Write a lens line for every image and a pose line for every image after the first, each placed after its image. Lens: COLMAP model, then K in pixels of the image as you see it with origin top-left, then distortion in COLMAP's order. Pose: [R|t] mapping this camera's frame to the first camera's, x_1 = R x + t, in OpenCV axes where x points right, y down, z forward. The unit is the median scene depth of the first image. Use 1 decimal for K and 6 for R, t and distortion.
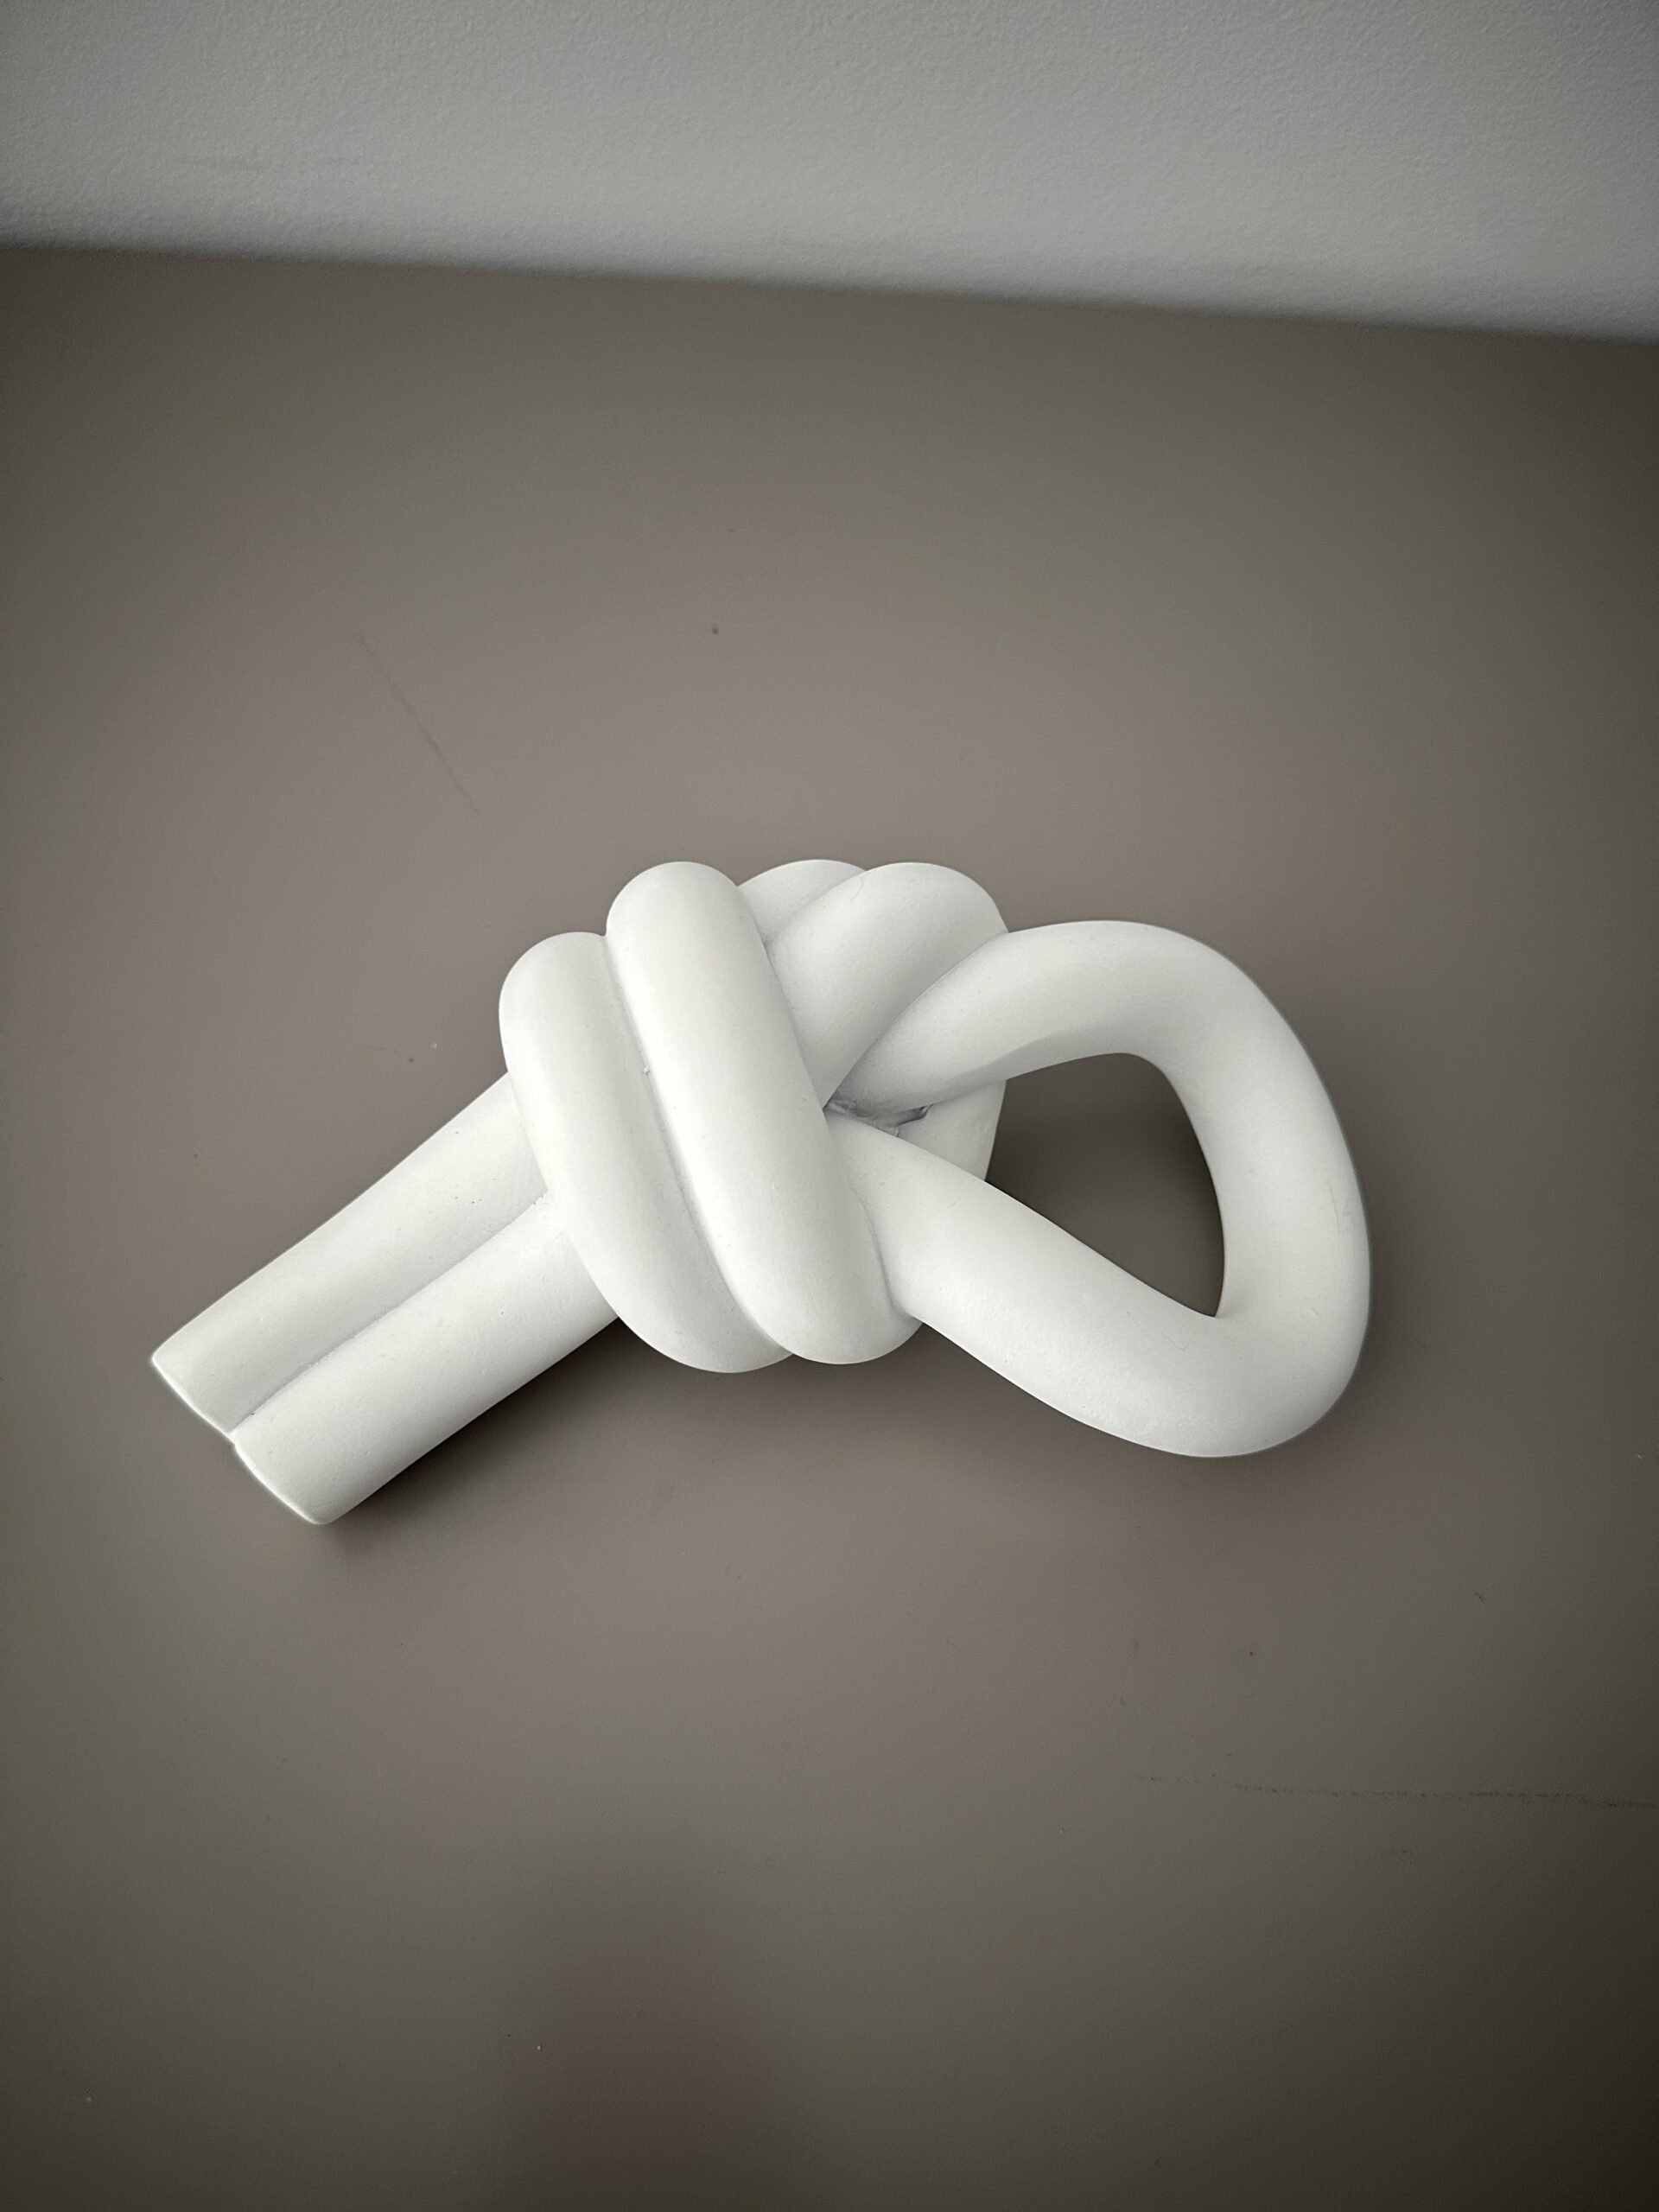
lens RADIAL K [[1547.6, 0, 817.5], [0, 1547.6, 1098.9], [0, 0, 1]] dist [-0.015309, -0.008392]
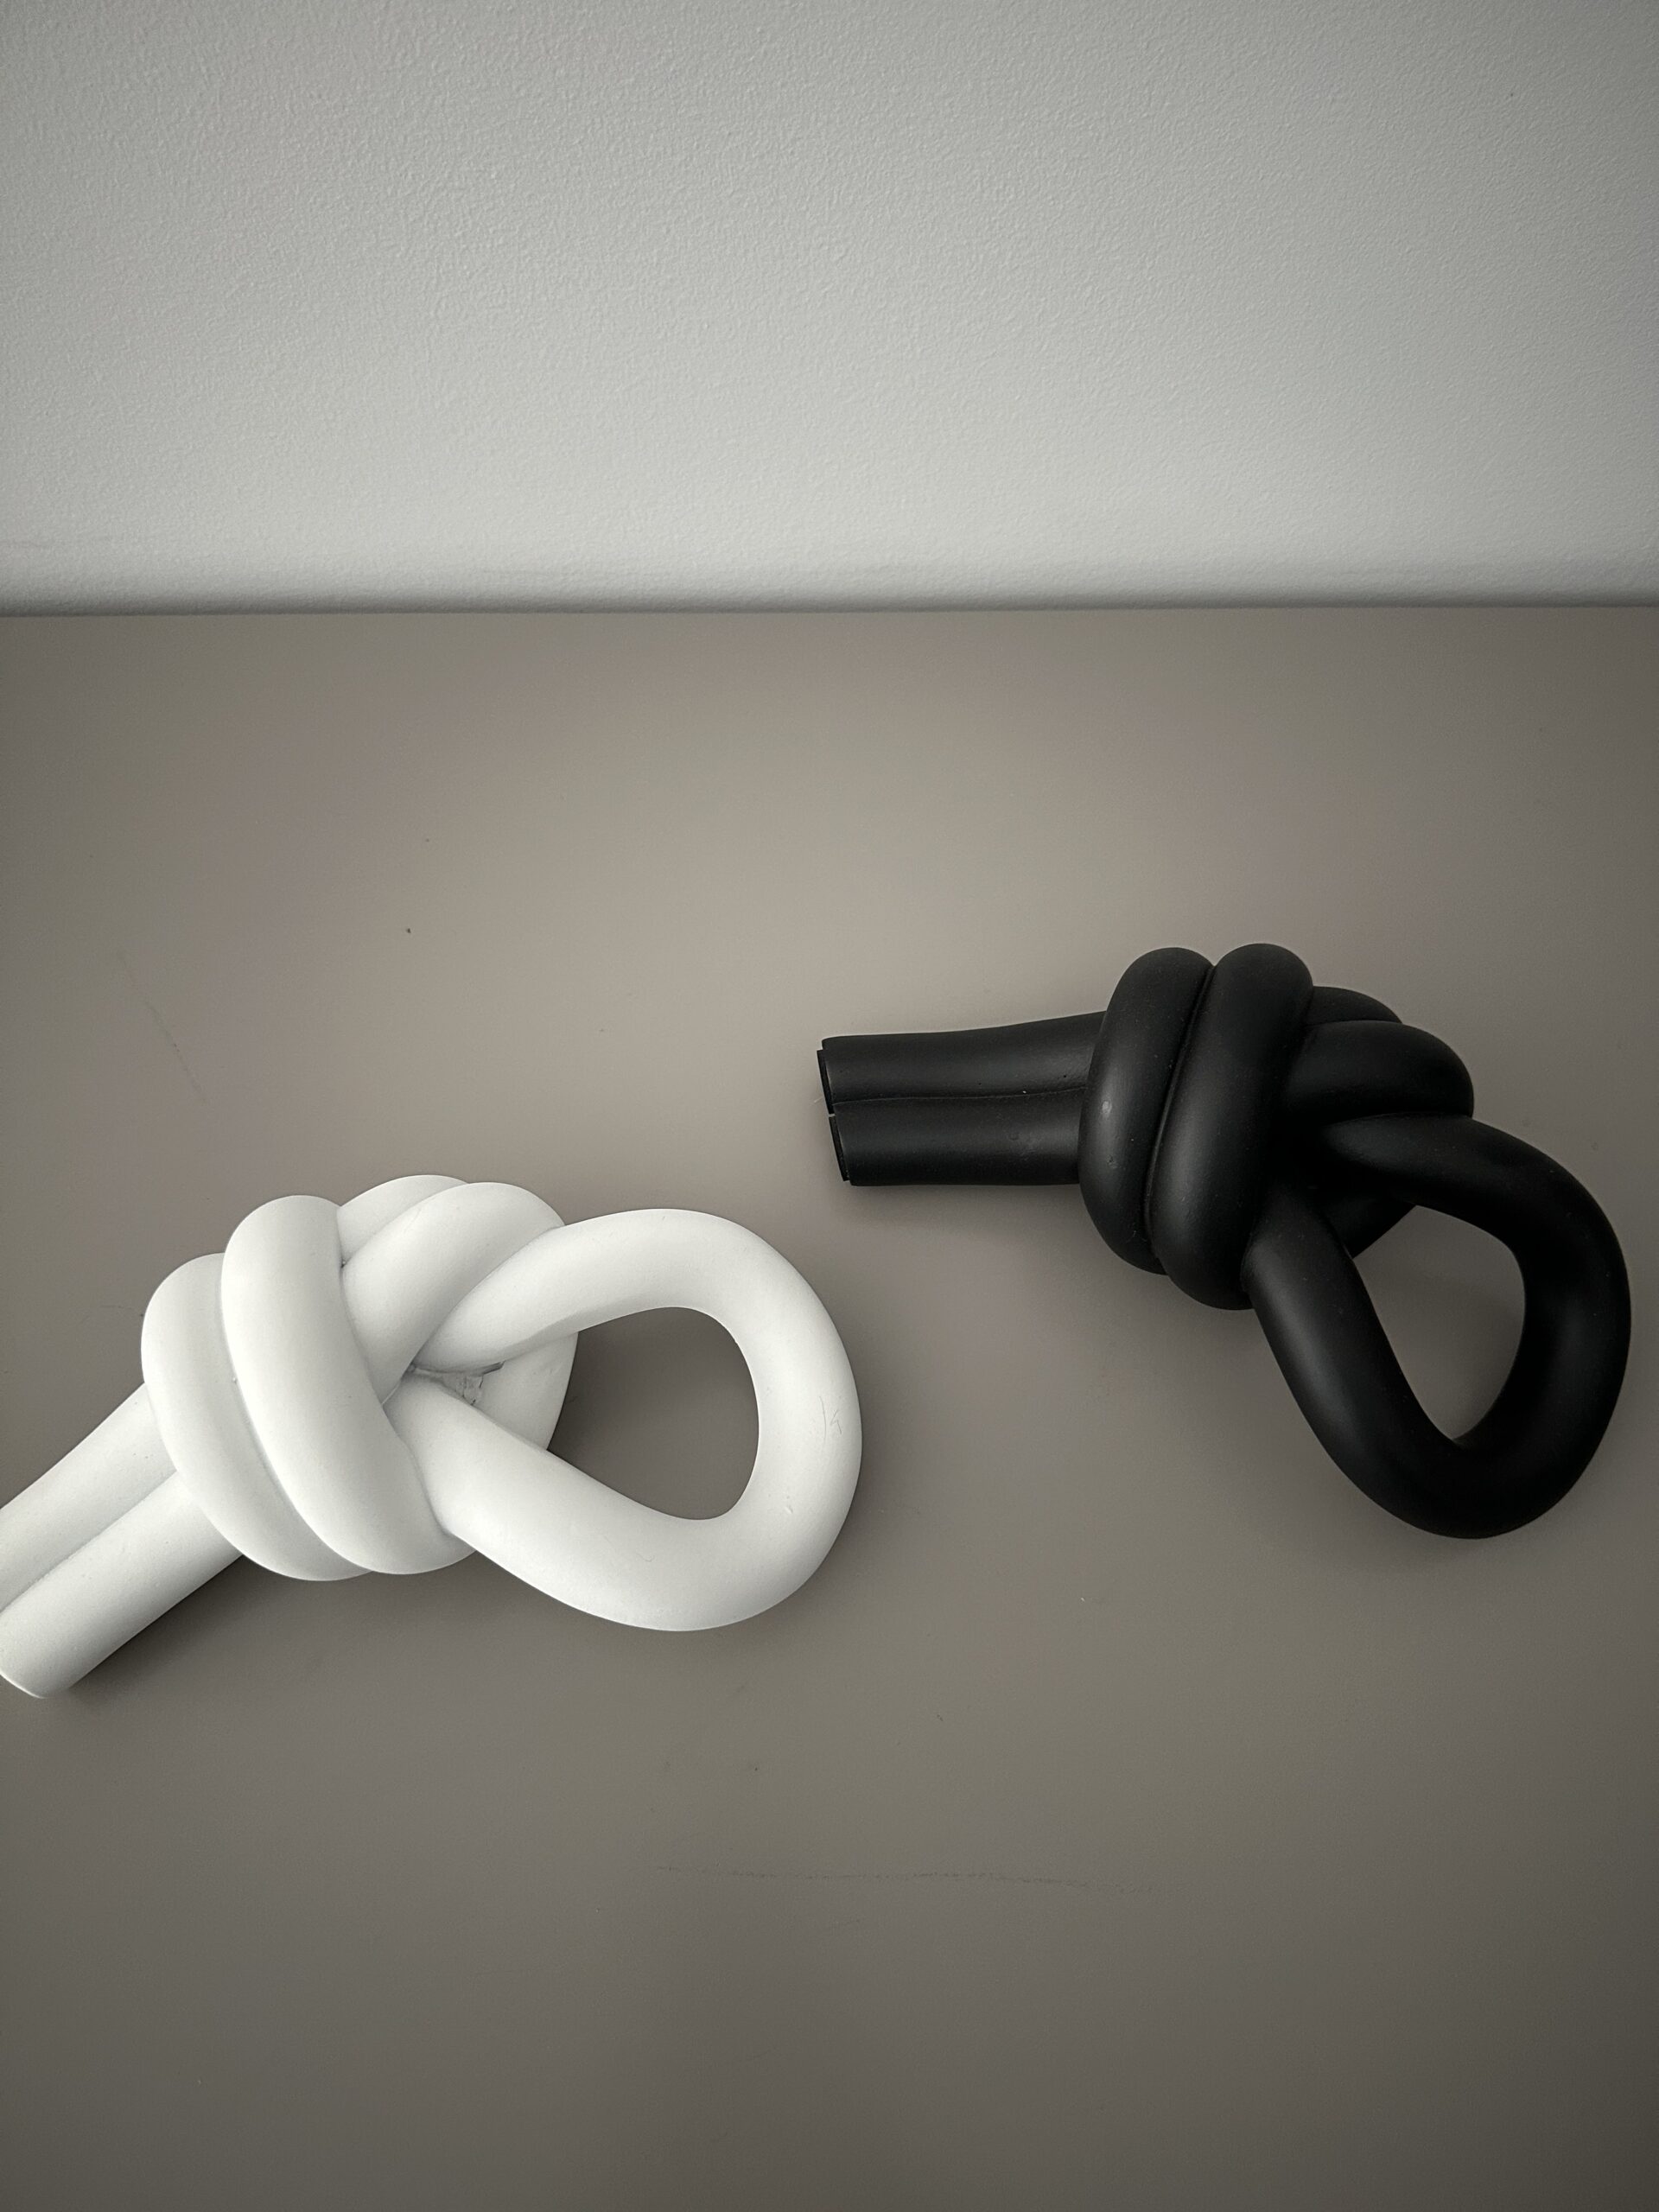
lens RADIAL K [[1547.6, 0, 816.5], [0, 1547.6, 1098.1], [0, 0, 1]] dist [-0.015309, -0.008392]
pose [[0.998628, -0.041934, -0.031369, 0.411500], [0.042237, 0.999067, 0.009057, -0.231691], [0.030960, -0.010370, 0.999467, -0.321321]]
